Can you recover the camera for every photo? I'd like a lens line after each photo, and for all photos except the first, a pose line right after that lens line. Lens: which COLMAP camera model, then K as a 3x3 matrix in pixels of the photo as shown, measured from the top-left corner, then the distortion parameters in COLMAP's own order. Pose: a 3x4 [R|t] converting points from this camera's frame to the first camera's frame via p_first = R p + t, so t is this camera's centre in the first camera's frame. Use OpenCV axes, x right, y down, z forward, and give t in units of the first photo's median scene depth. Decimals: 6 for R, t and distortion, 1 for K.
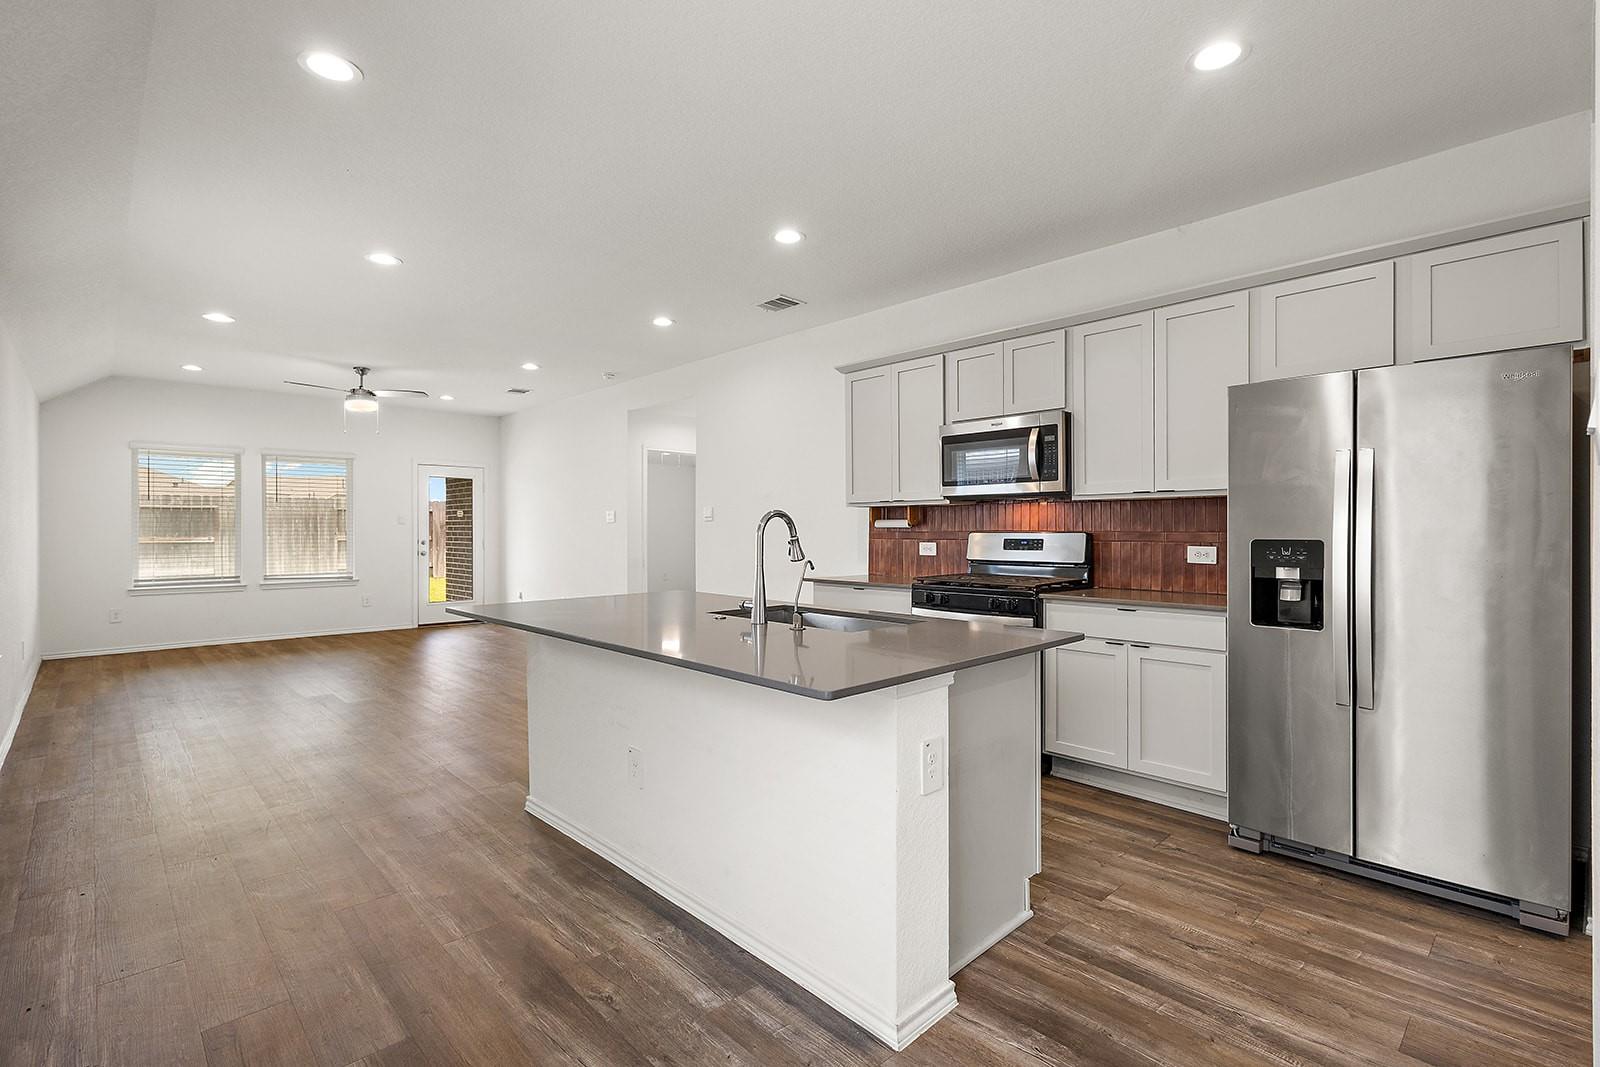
lens RADIAL K [[741.1, 0, 796.0], [0, 741.1, 533.4], [0, 0, 1]] dist [0.002599, 0.000113]
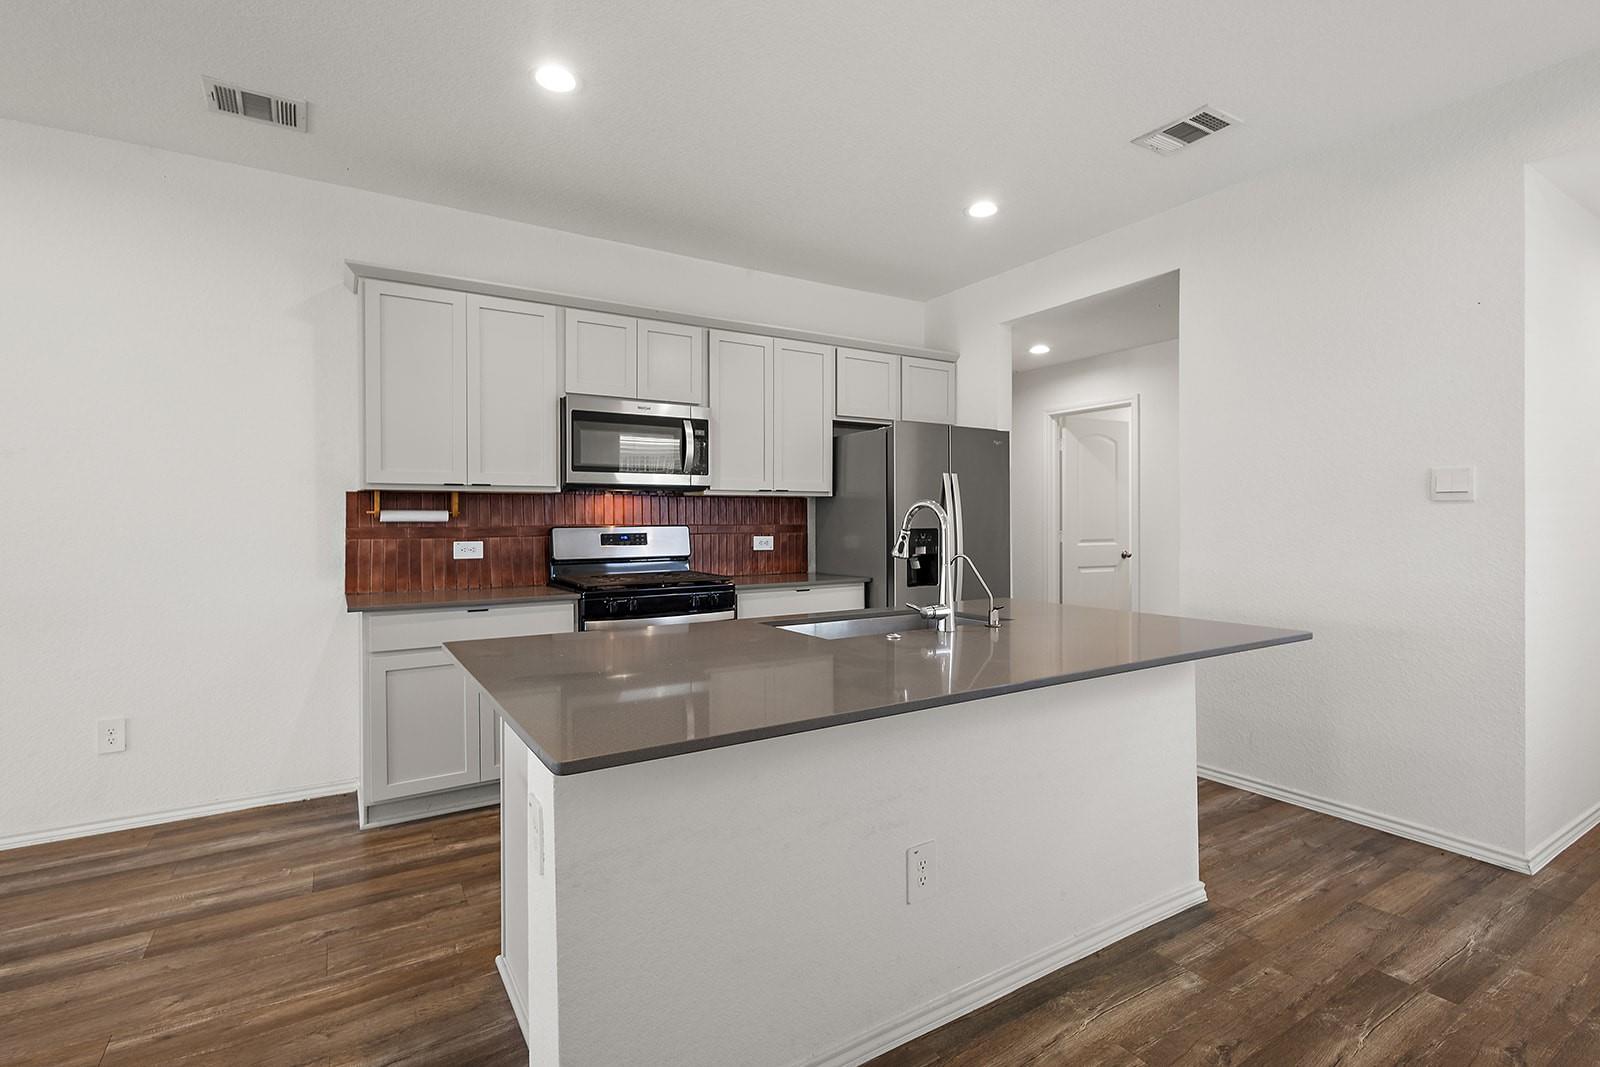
lens RADIAL K [[740.3, 0, 802.5], [0, 740.3, 524.2], [0, 0, 1]] dist [0.002921, 0.000070]
pose [[0.201349, -0.003061, 0.979515, -0.558459], [0.011189, 0.999937, 0.000825, -0.002425], [-0.979456, 0.010794, 0.201370, 0.598262]]
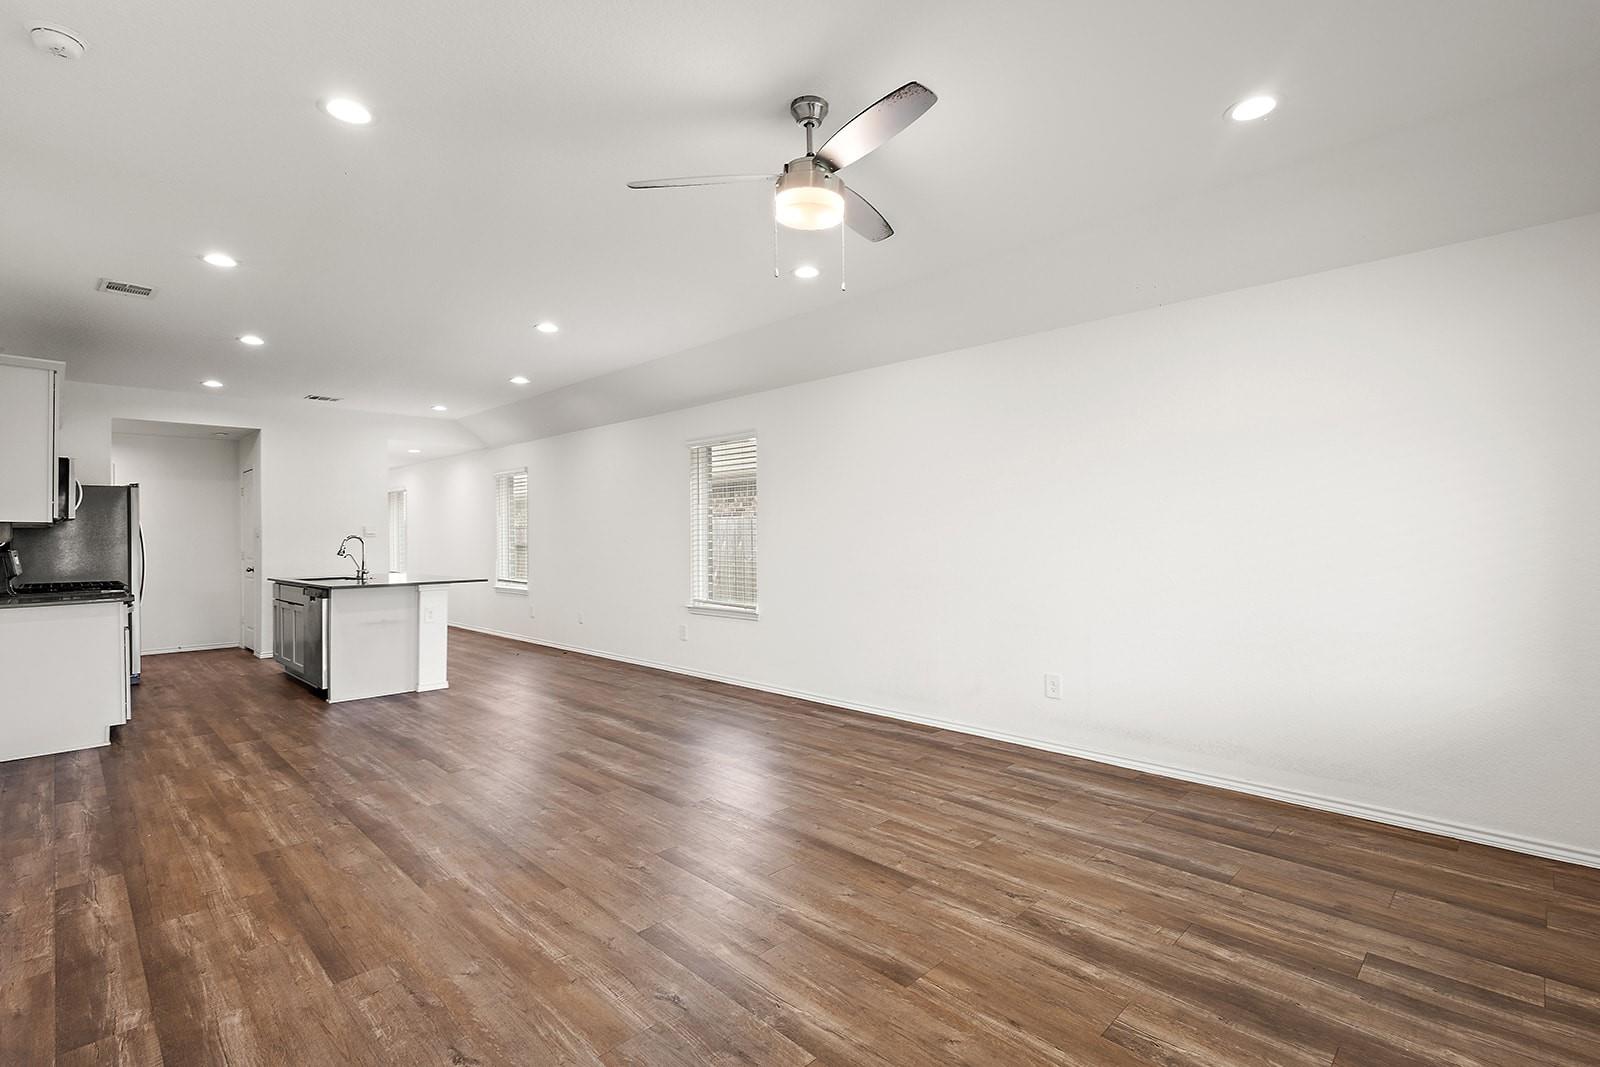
lens RADIAL K [[741.1, 0, 796.0], [0, 741.1, 533.4], [0, 0, 1]] dist [0.002599, 0.000113]
pose [[-0.999520, 0.011338, -0.028829, -0.928209], [0.011256, 0.999932, 0.002986, -0.018370], [0.028861, 0.002660, -0.999580, 2.251062]]
